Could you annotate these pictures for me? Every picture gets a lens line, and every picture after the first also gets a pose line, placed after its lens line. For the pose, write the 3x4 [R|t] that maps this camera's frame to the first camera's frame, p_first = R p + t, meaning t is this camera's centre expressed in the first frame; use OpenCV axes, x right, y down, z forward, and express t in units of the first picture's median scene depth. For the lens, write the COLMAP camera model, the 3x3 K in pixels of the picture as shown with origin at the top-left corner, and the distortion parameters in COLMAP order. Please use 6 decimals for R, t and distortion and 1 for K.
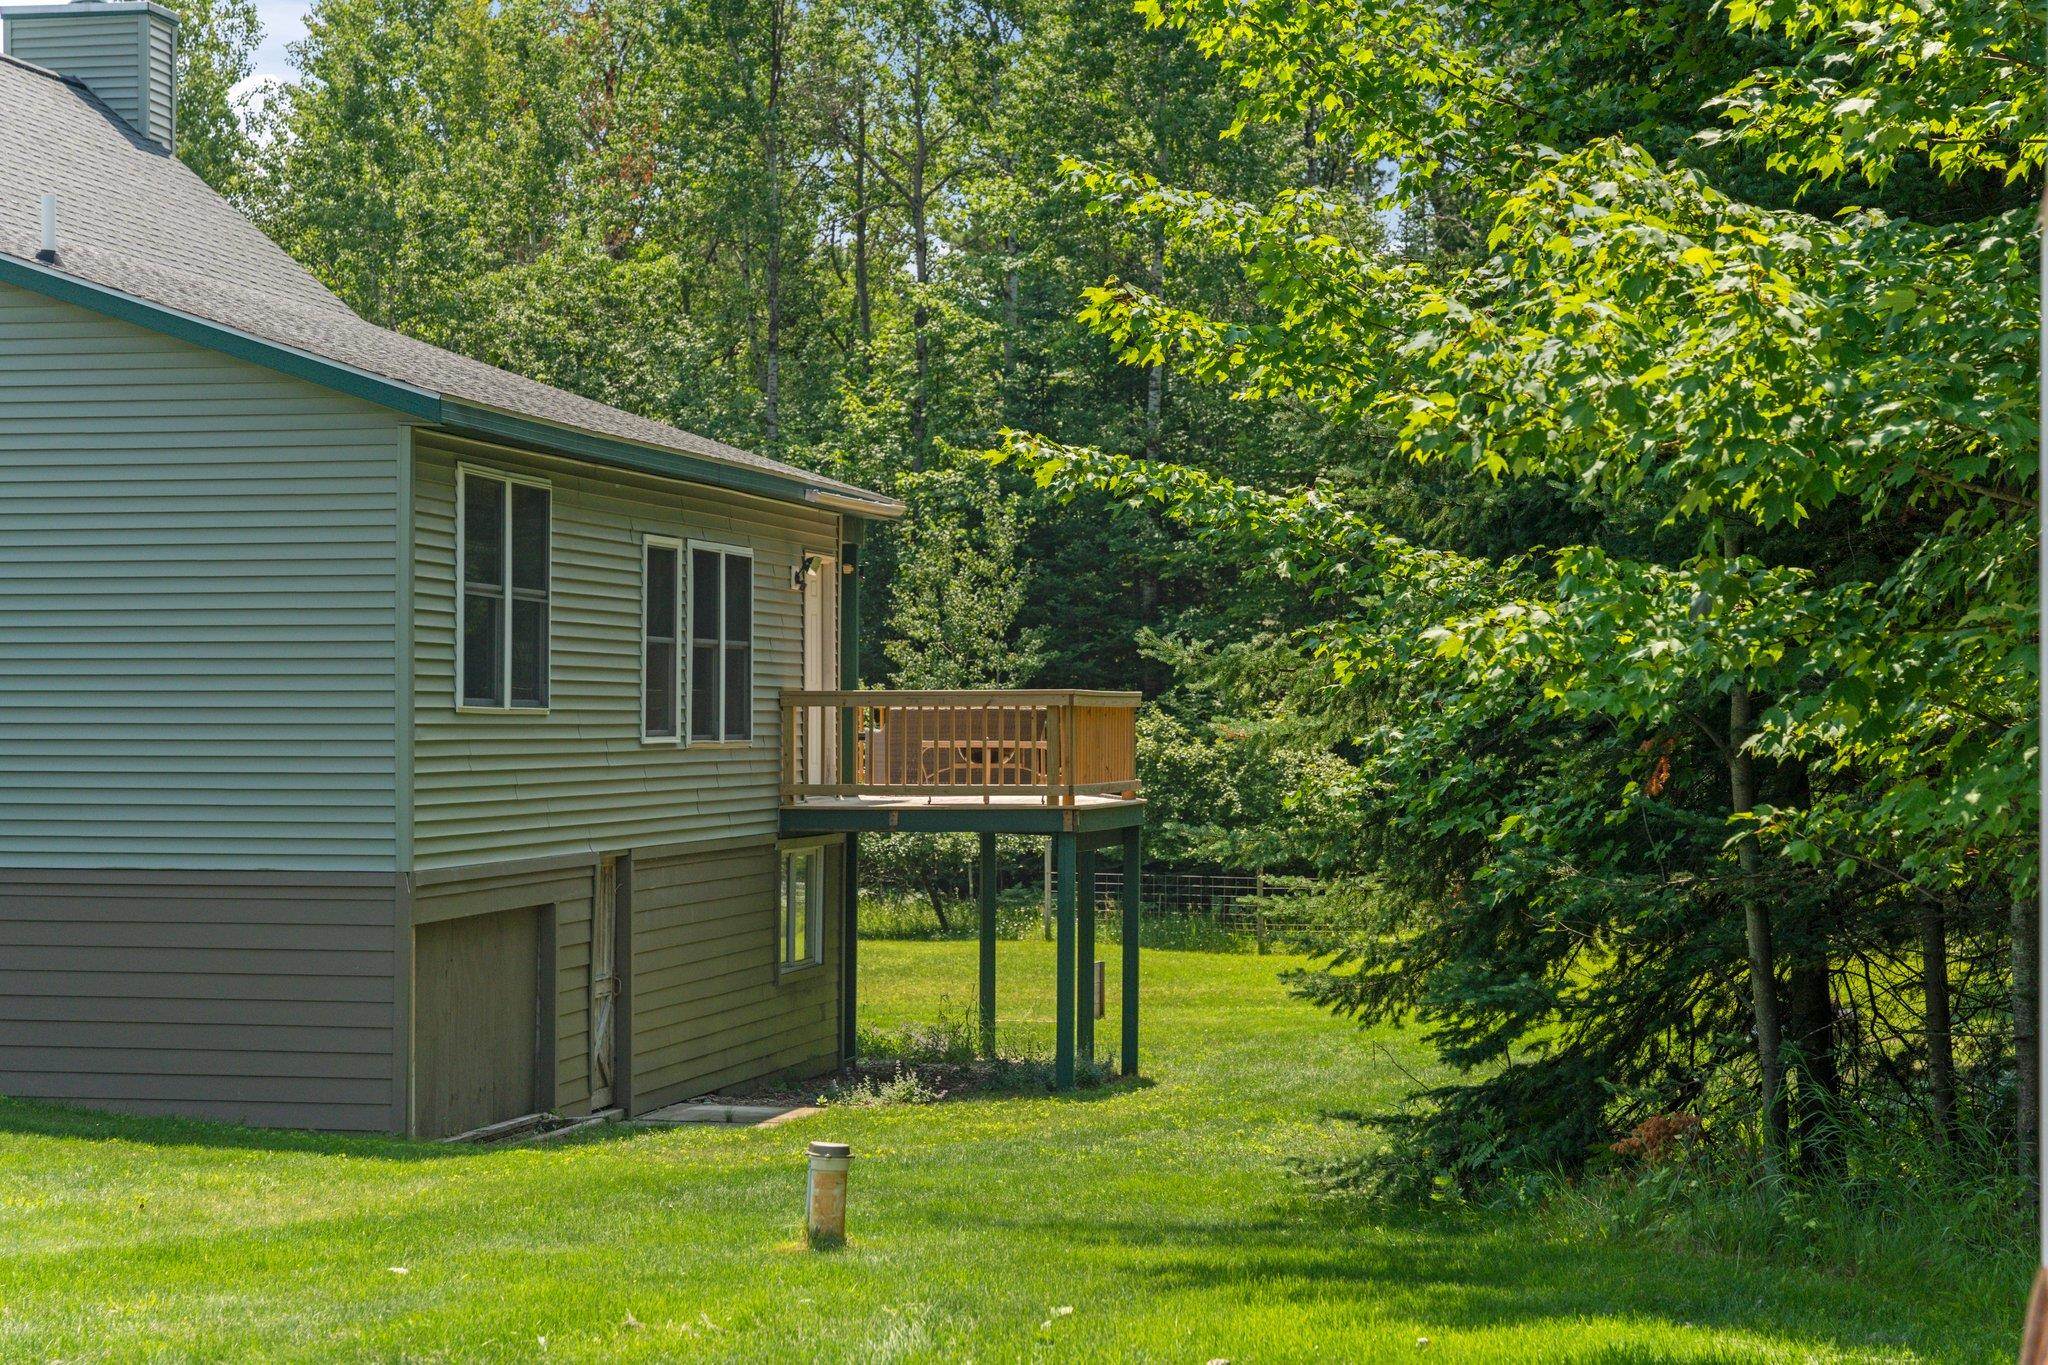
lens RADIAL K [[4104.4, 0, 1023.3], [0, 4104.4, 683.3], [0, 0, 1]] dist [0.083182, 0.000000]
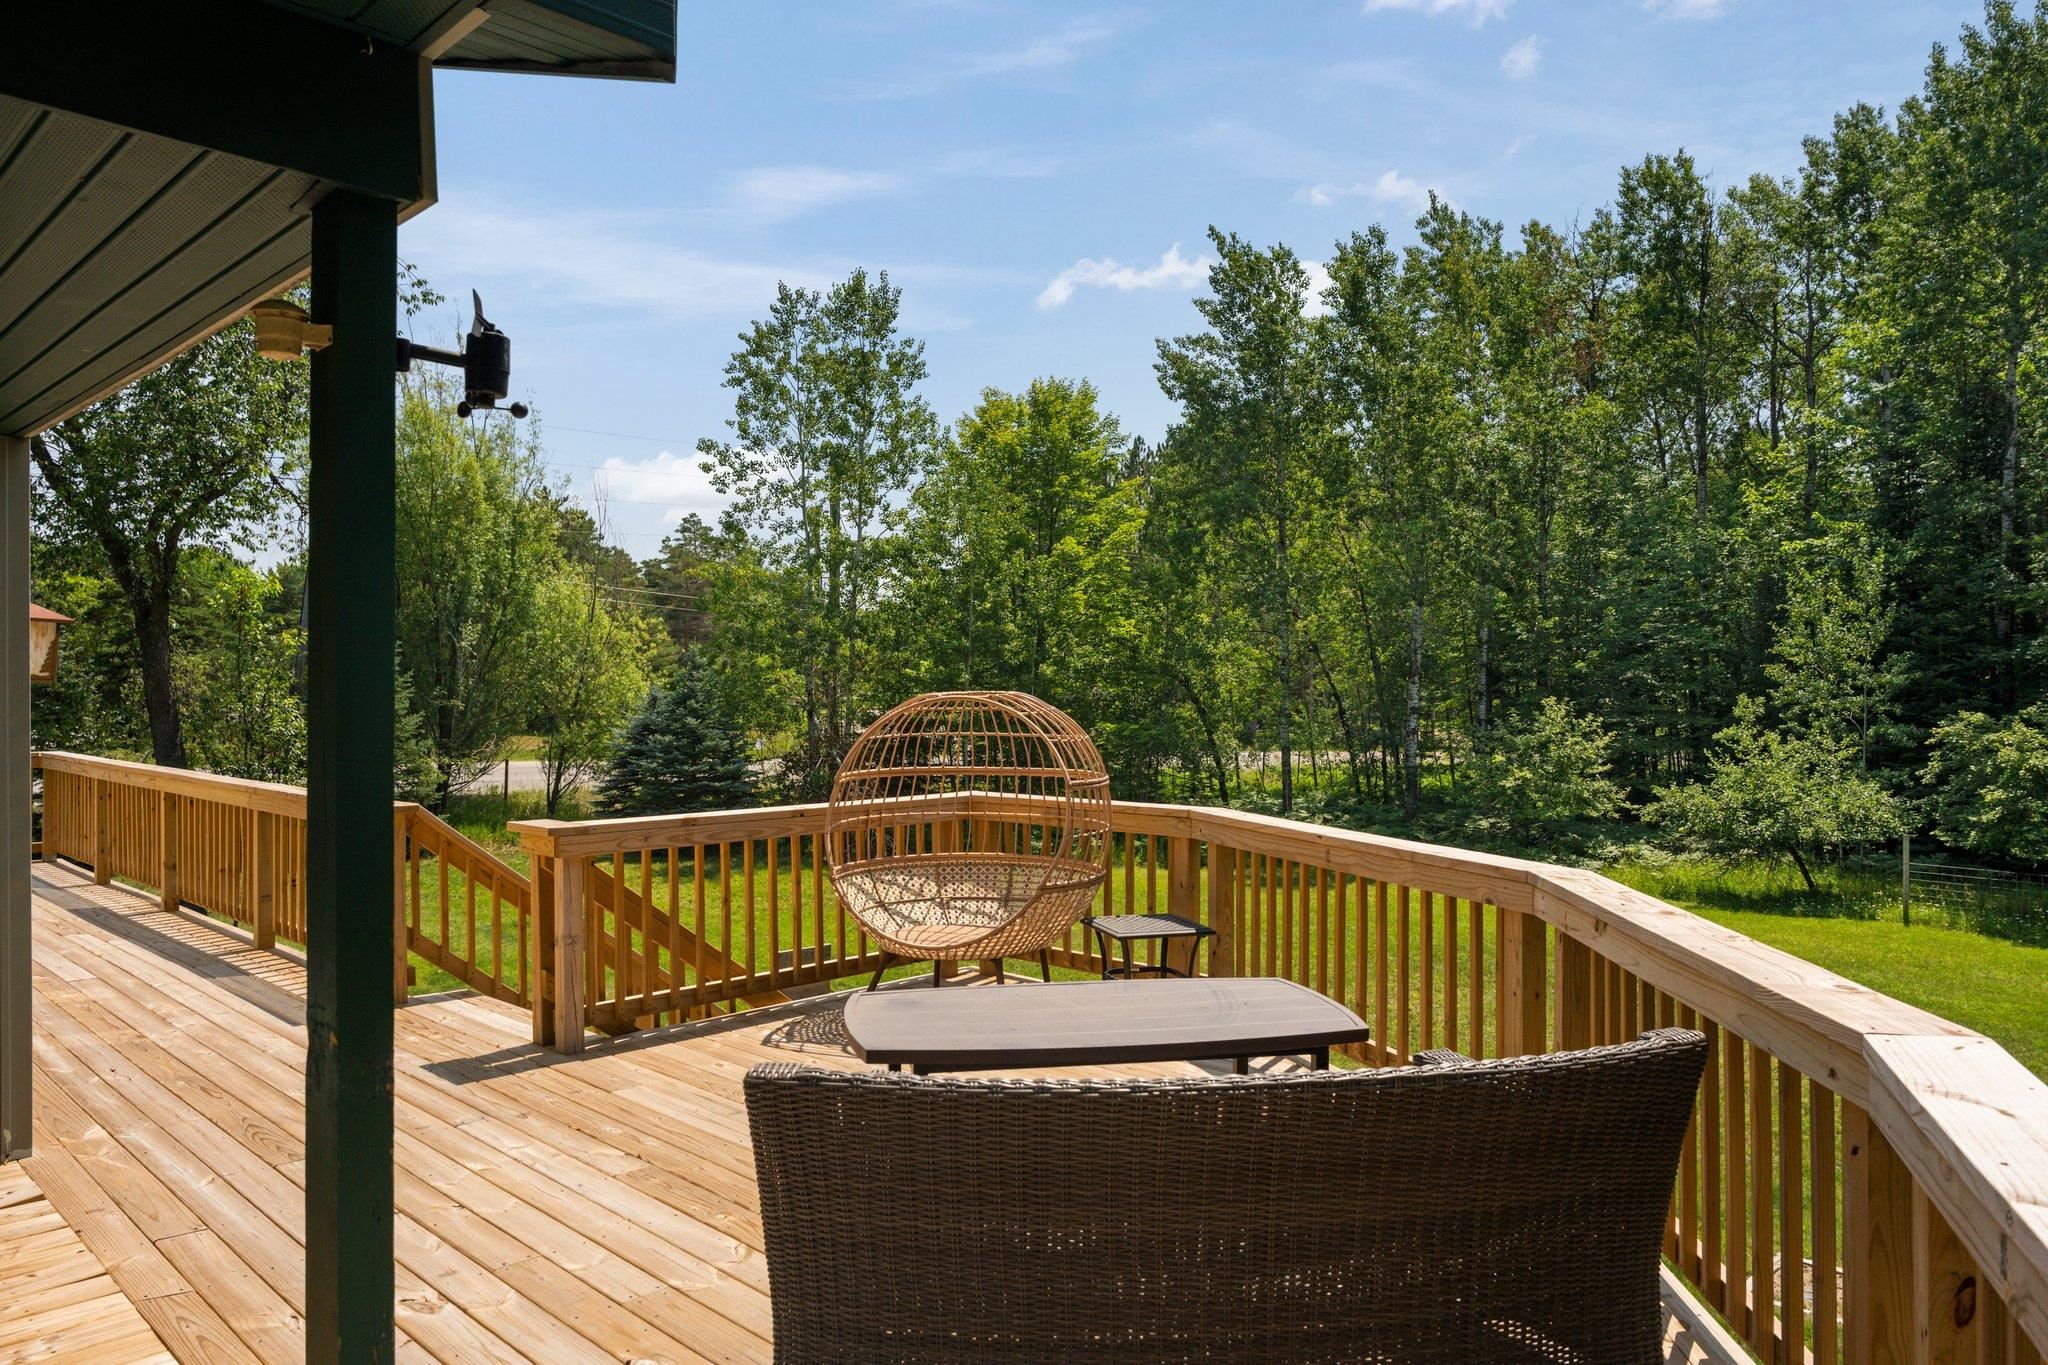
lens RADIAL K [[1359.1, 0, 1029.1], [0, 1359.1, 685.3], [0, 0, 1]] dist [0.019542, -0.033760]
pose [[0.833079, -0.000522, -0.553153, 0.011602], [0.003486, 0.999985, 0.004307, -0.006378], [0.553143, -0.005517, 0.833068, 0.500329]]
